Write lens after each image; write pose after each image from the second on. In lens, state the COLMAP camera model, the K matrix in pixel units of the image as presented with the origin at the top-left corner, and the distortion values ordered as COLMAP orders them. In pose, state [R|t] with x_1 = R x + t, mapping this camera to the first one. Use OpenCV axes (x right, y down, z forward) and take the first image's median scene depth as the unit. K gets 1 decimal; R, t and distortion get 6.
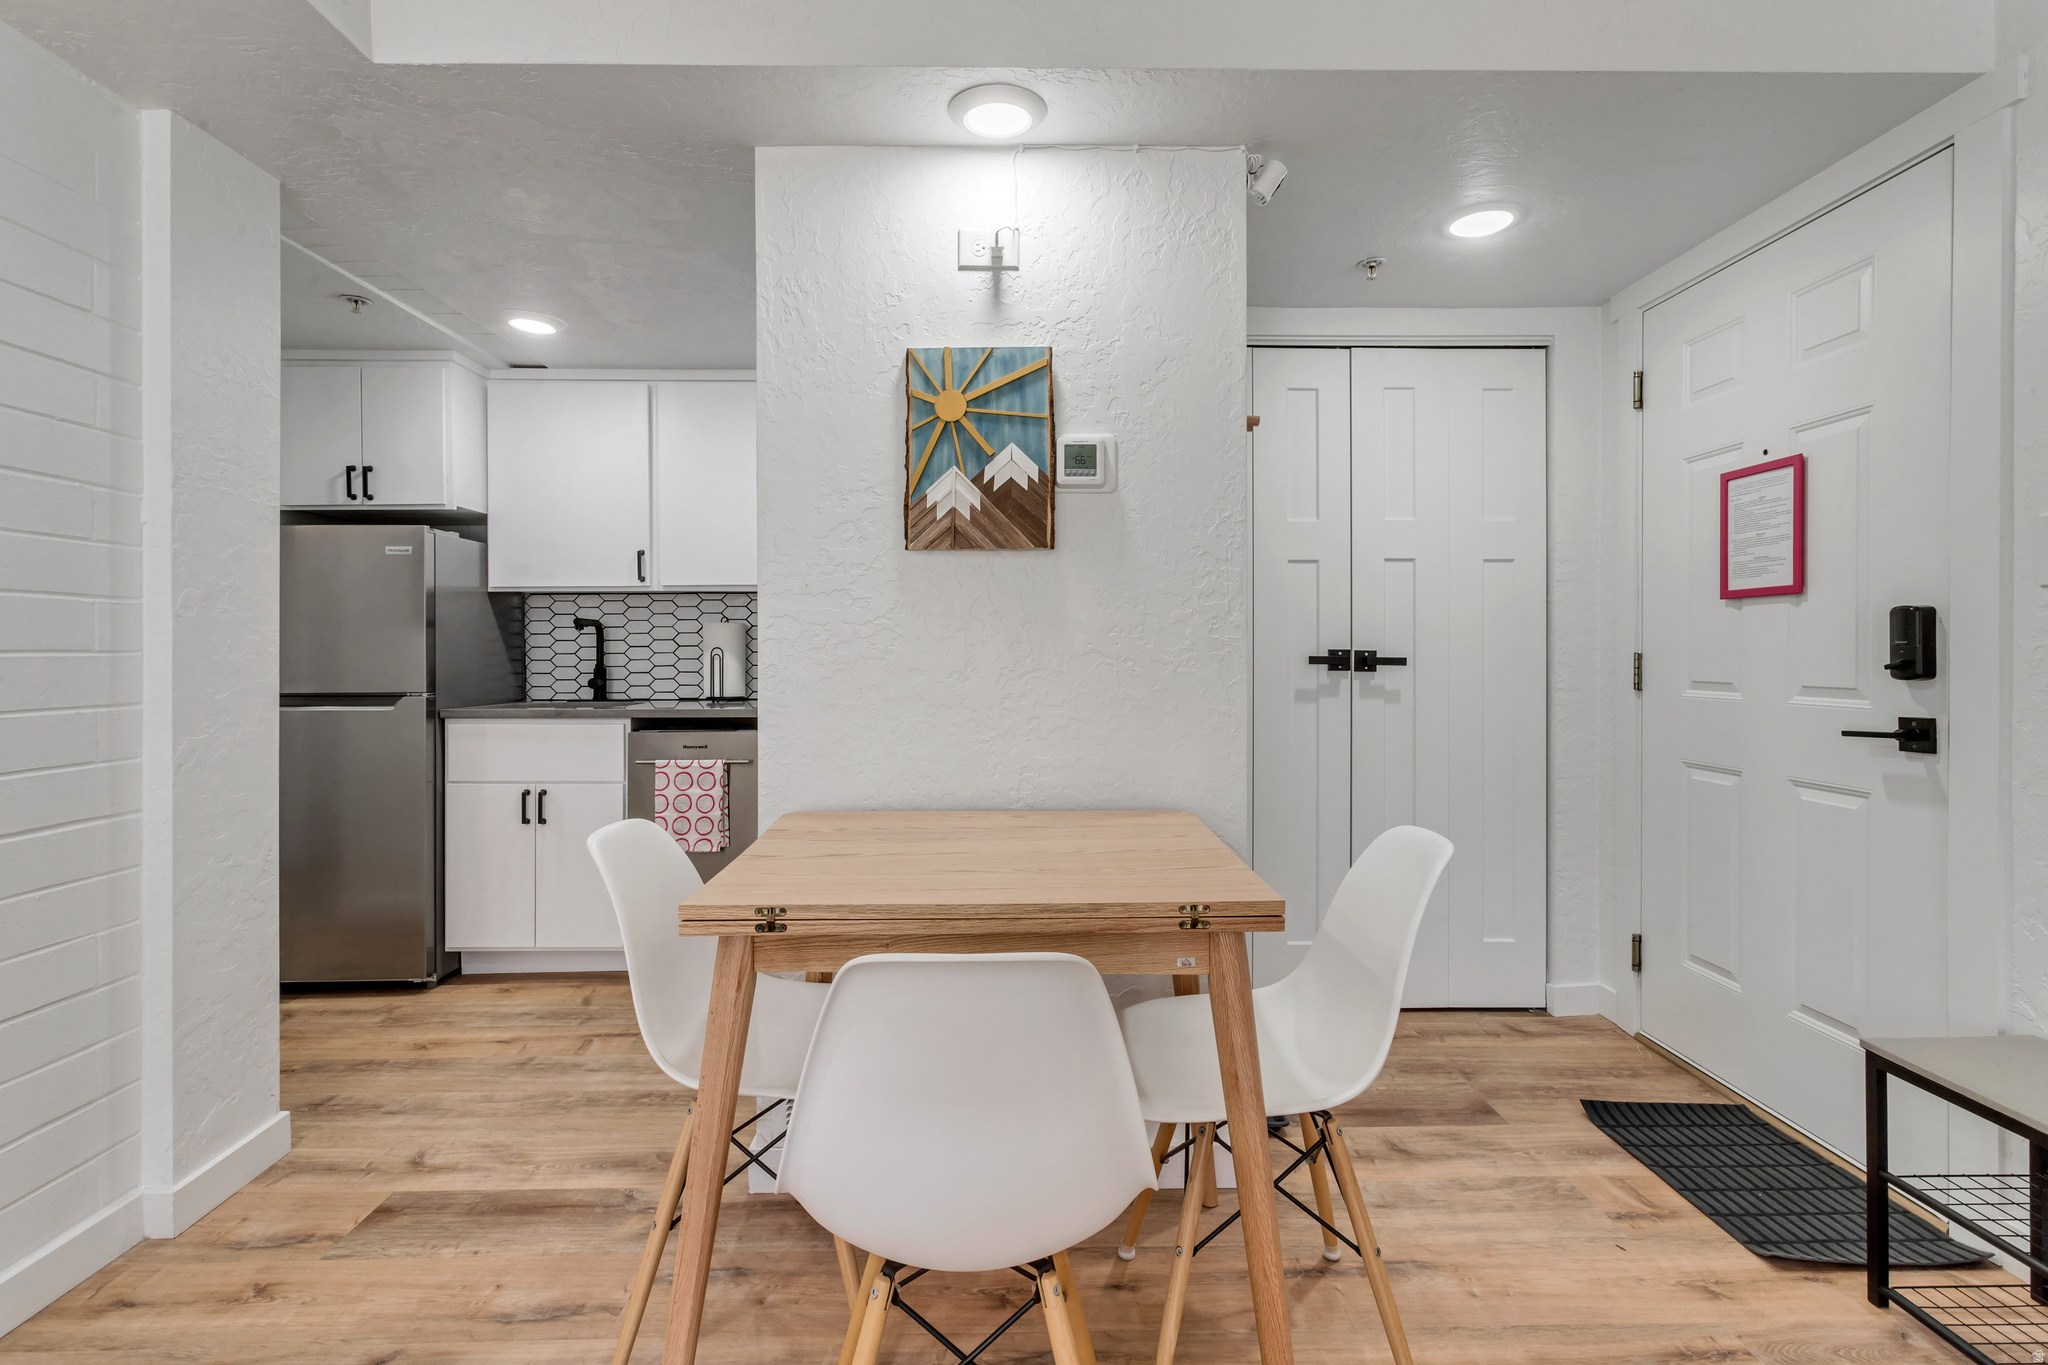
lens RADIAL K [[977.5, 0, 1017.4], [0, 977.5, 673.3], [0, 0, 1]] dist [0.000907, 0.000283]
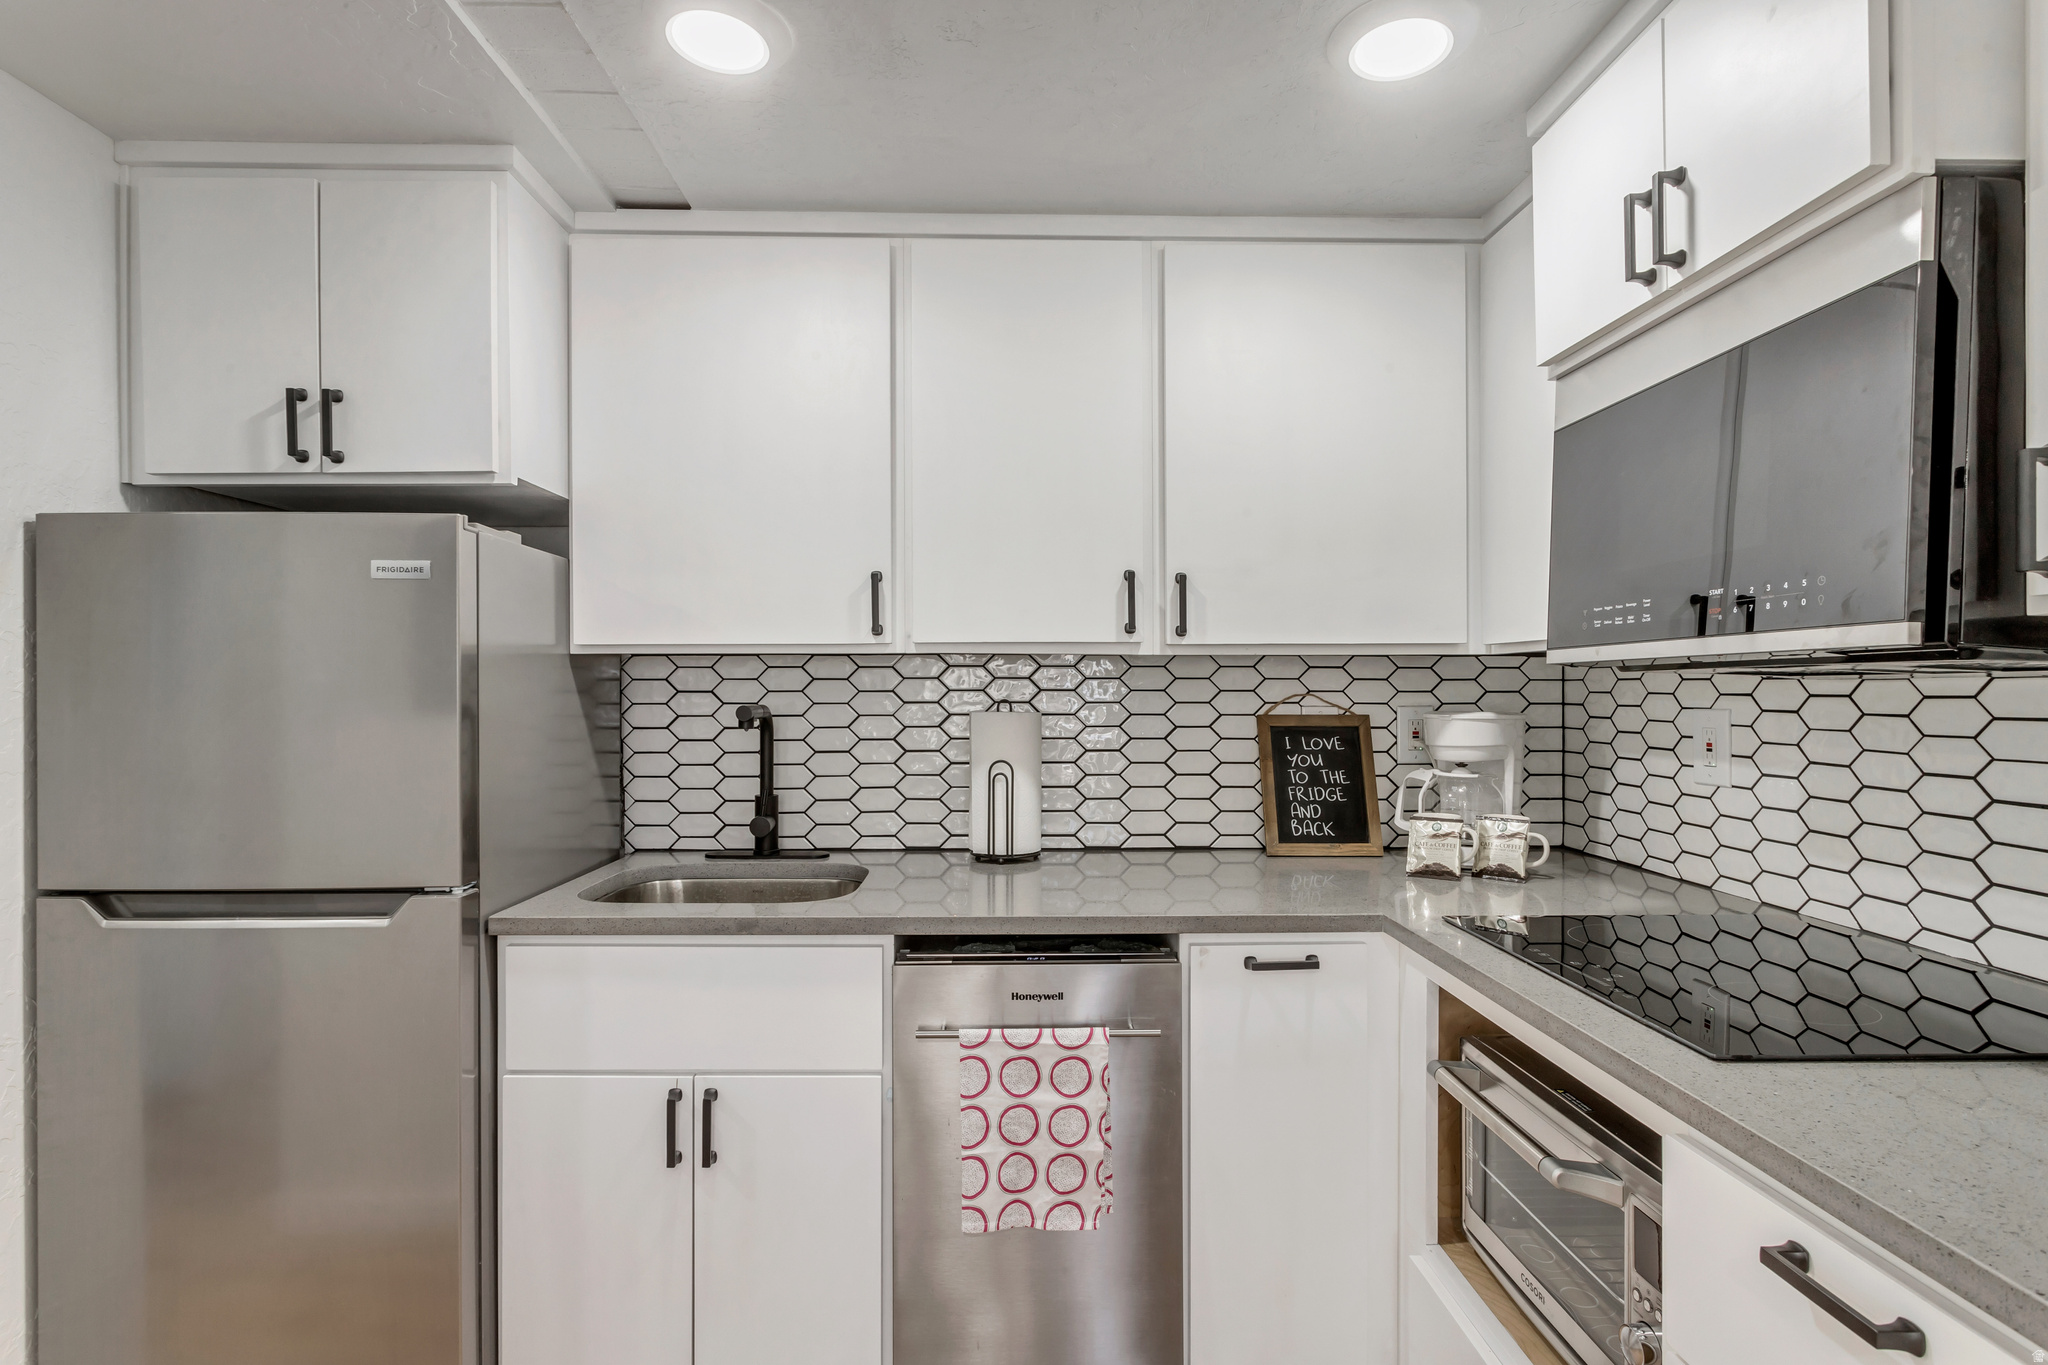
lens RADIAL K [[1027.3, 0, 1019.1], [0, 1027.3, 715.2], [0, 0, 1]] dist [-0.004359, 0.000011]
pose [[0.999984, 0.003749, 0.004231, -0.320616], [-0.003767, 0.999984, 0.004207, -0.056594], [-0.004215, -0.004223, 0.999982, 0.482685]]
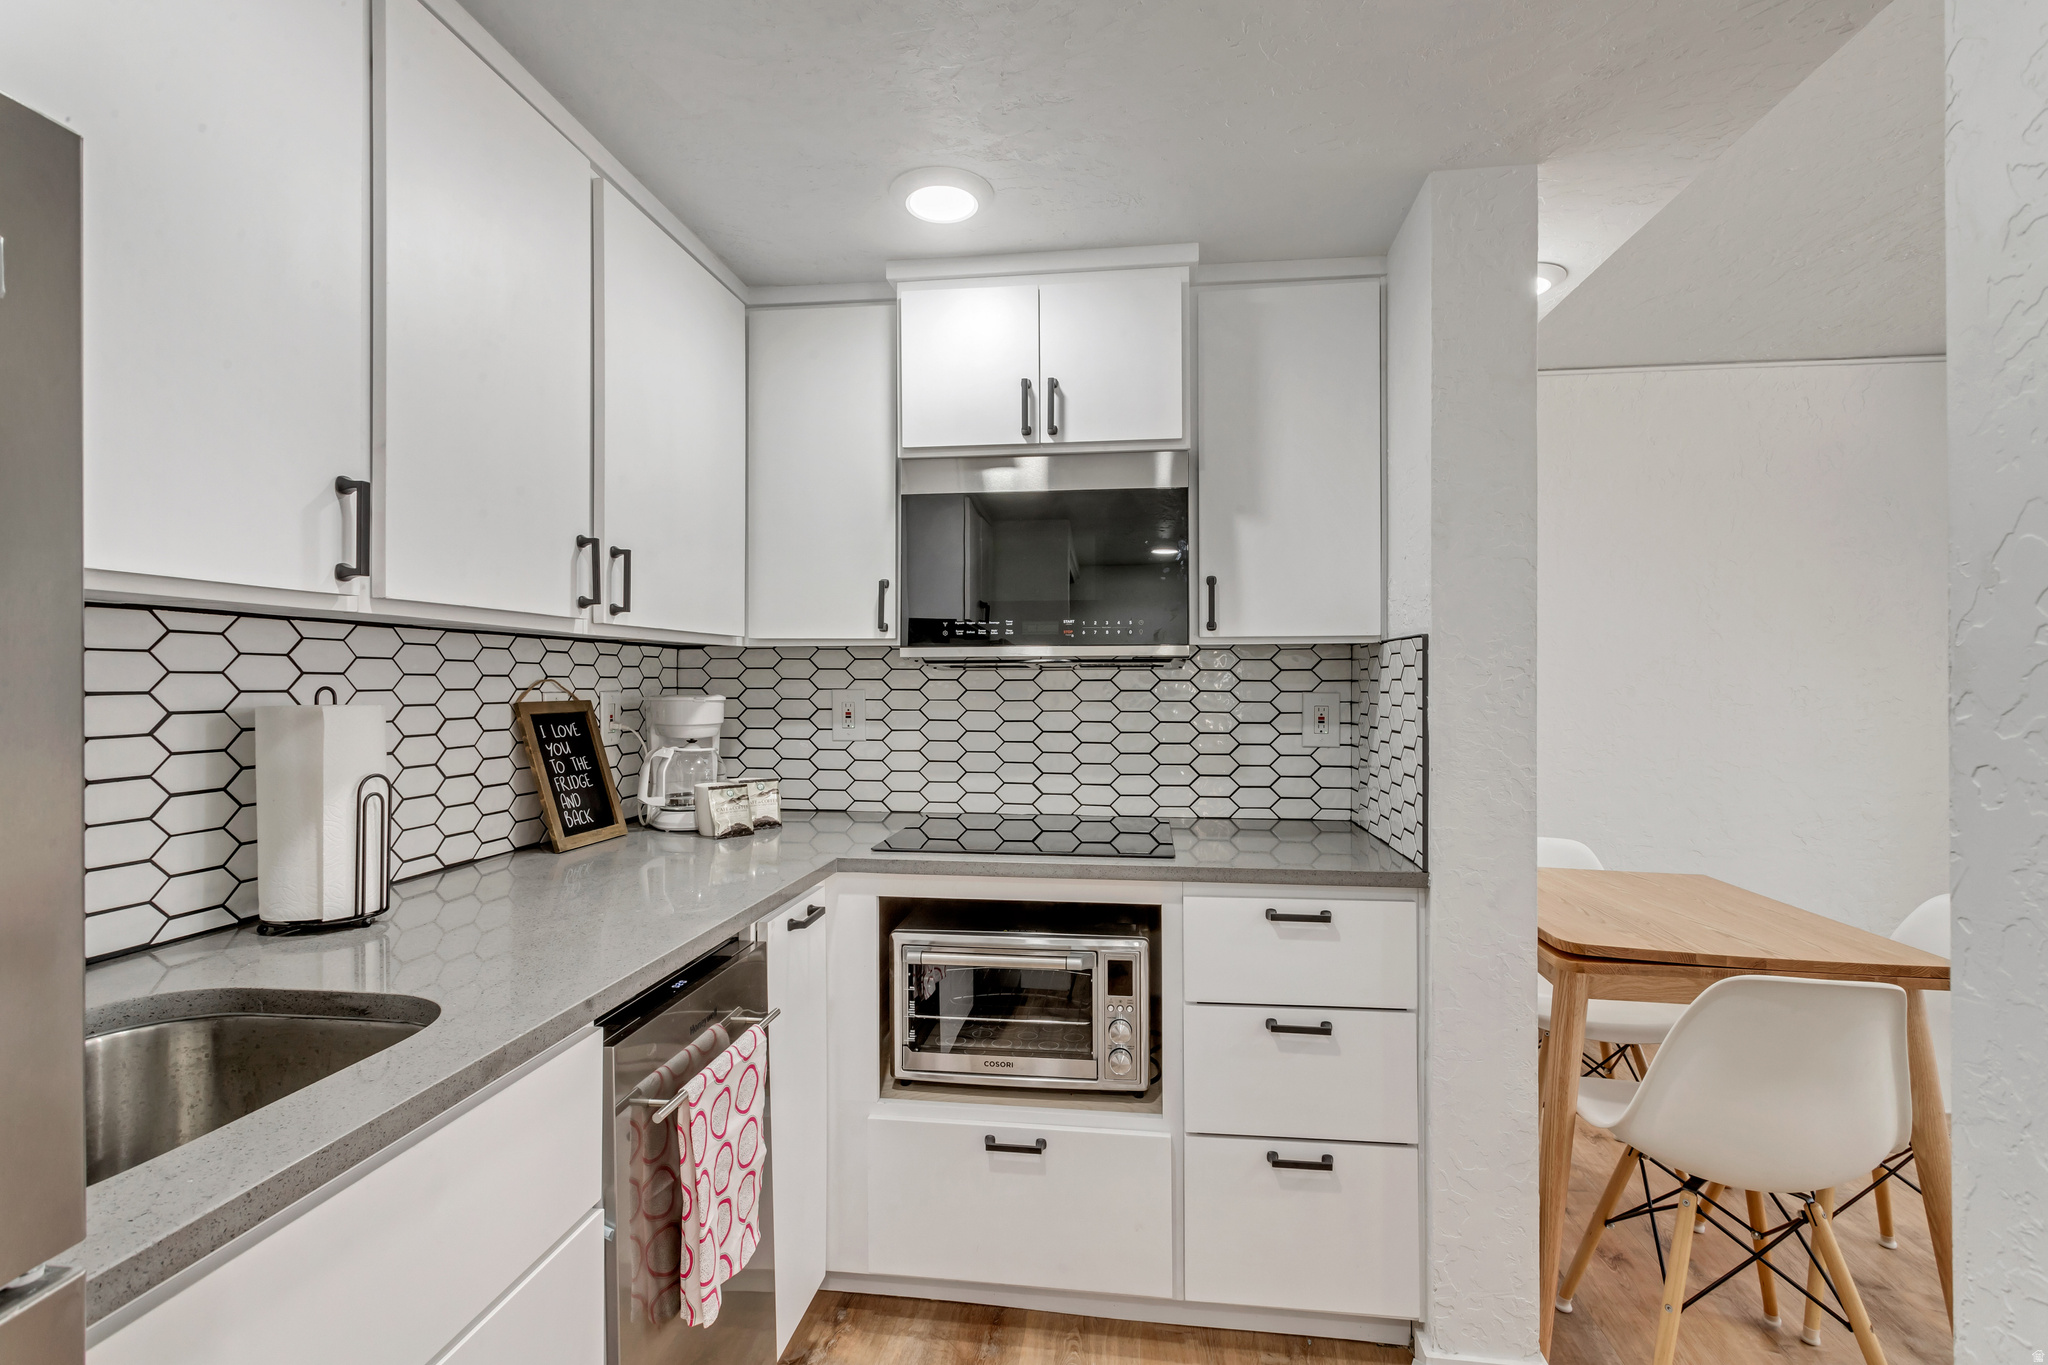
lens RADIAL K [[977.5, 0, 1017.4], [0, 977.5, 673.3], [0, 0, 1]] dist [0.000907, 0.000283]
pose [[0.150110, 0.012109, 0.988595, -0.670745], [0.019184, 0.999701, -0.015158, -0.057307], [-0.988483, 0.021240, 0.149833, 0.760108]]
